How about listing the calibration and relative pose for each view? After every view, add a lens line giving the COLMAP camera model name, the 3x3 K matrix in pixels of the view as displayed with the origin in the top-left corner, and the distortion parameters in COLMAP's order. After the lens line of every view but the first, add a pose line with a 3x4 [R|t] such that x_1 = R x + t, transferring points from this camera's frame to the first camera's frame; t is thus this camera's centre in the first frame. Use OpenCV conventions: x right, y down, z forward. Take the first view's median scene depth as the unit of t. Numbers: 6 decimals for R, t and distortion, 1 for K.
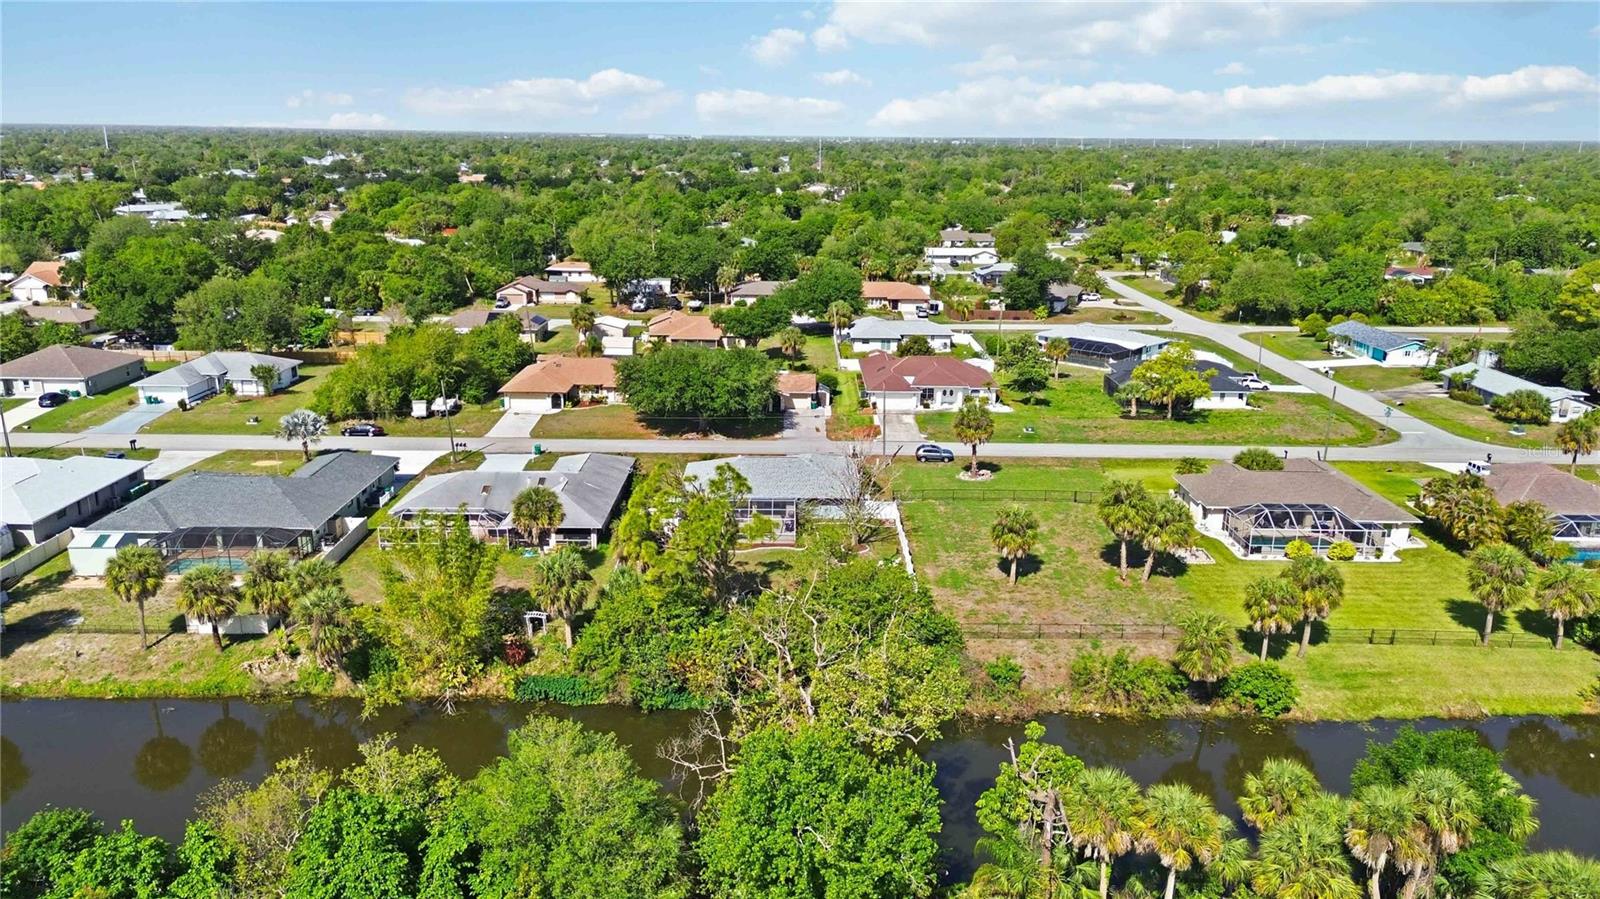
lens RADIAL K [[1140.0, 0, 798.4], [0, 1140.0, 450.0], [0, 0, 1]] dist [0.074189, -0.067832]
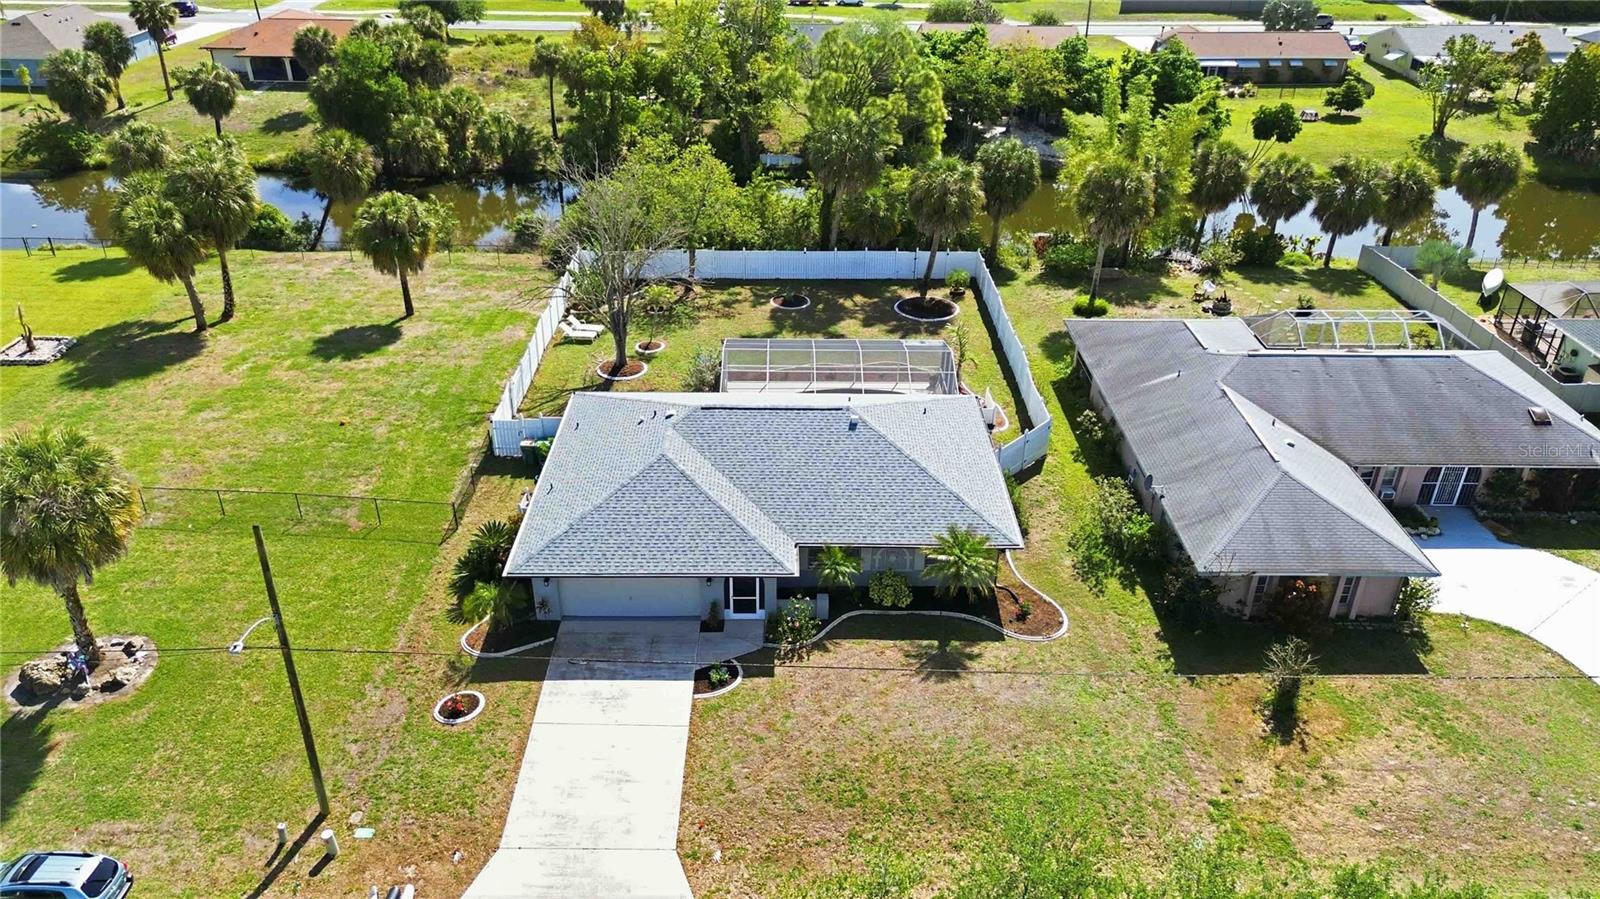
lens RADIAL K [[1140.0, 0, 796.0], [0, 1140.0, 456.5], [0, 0, 1]] dist [0.074189, -0.067832]
pose [[-0.999805, -0.017866, -0.008439, -0.022083], [-0.018563, 0.702958, 0.710990, -0.195014], [-0.006770, 0.711007, -0.703152, 0.974395]]
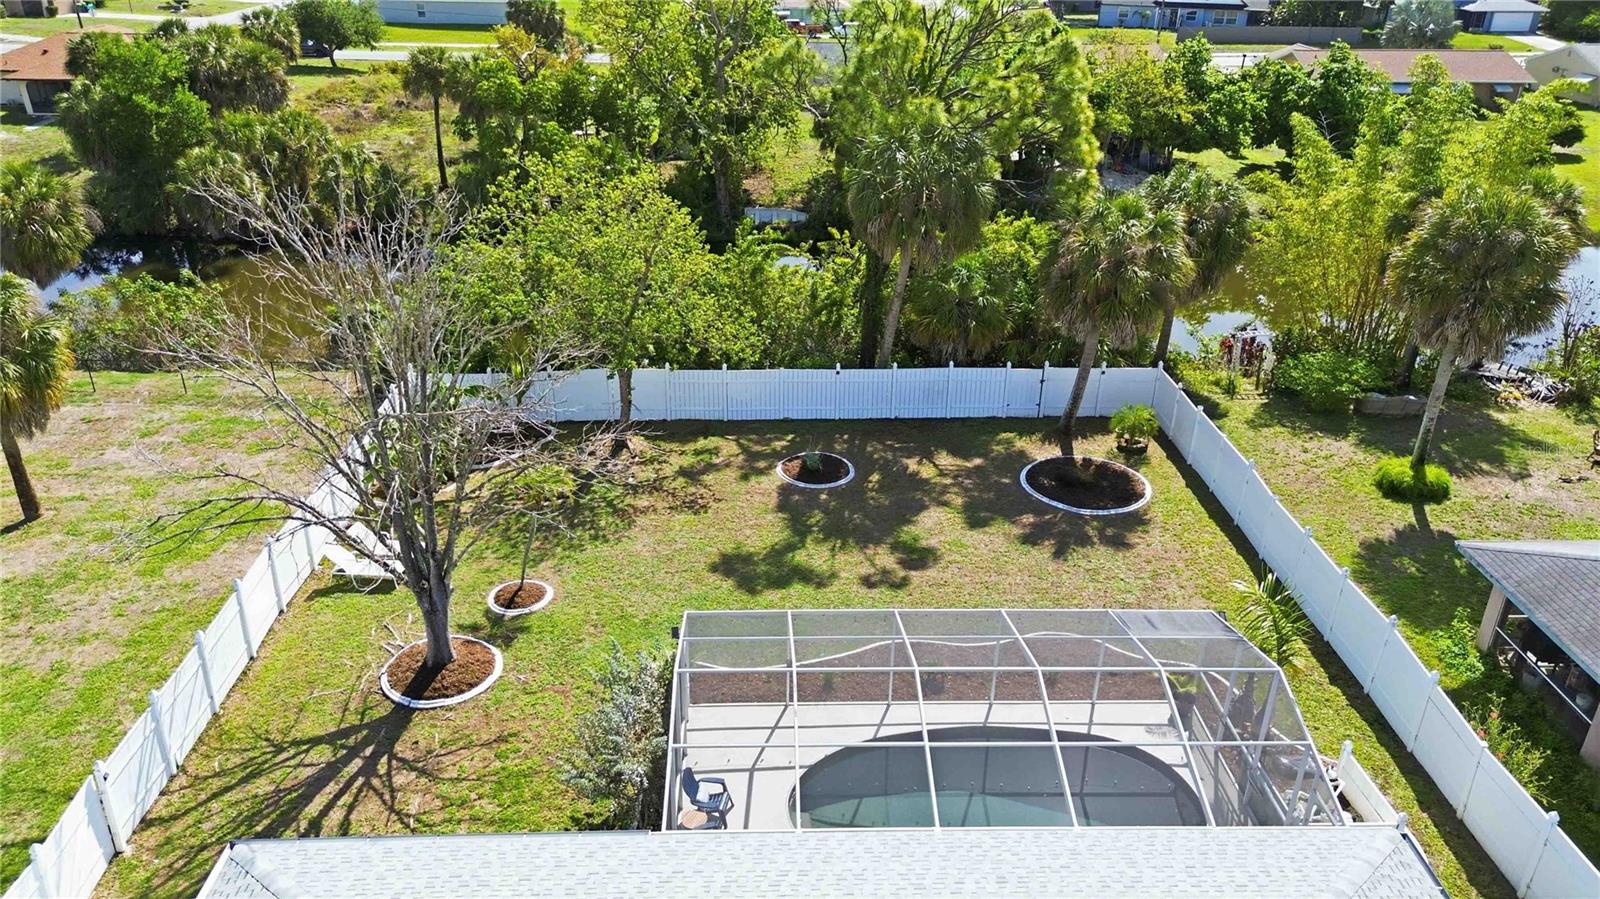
lens RADIAL K [[1140.0, 0, 799.1], [0, 1140.0, 452.9], [0, 0, 1]] dist [0.074189, -0.067832]
pose [[-0.999478, -0.008251, -0.031238, -0.012052], [-0.026965, 0.745632, 0.665812, -0.076350], [0.017799, 0.666306, -0.745466, 0.787357]]
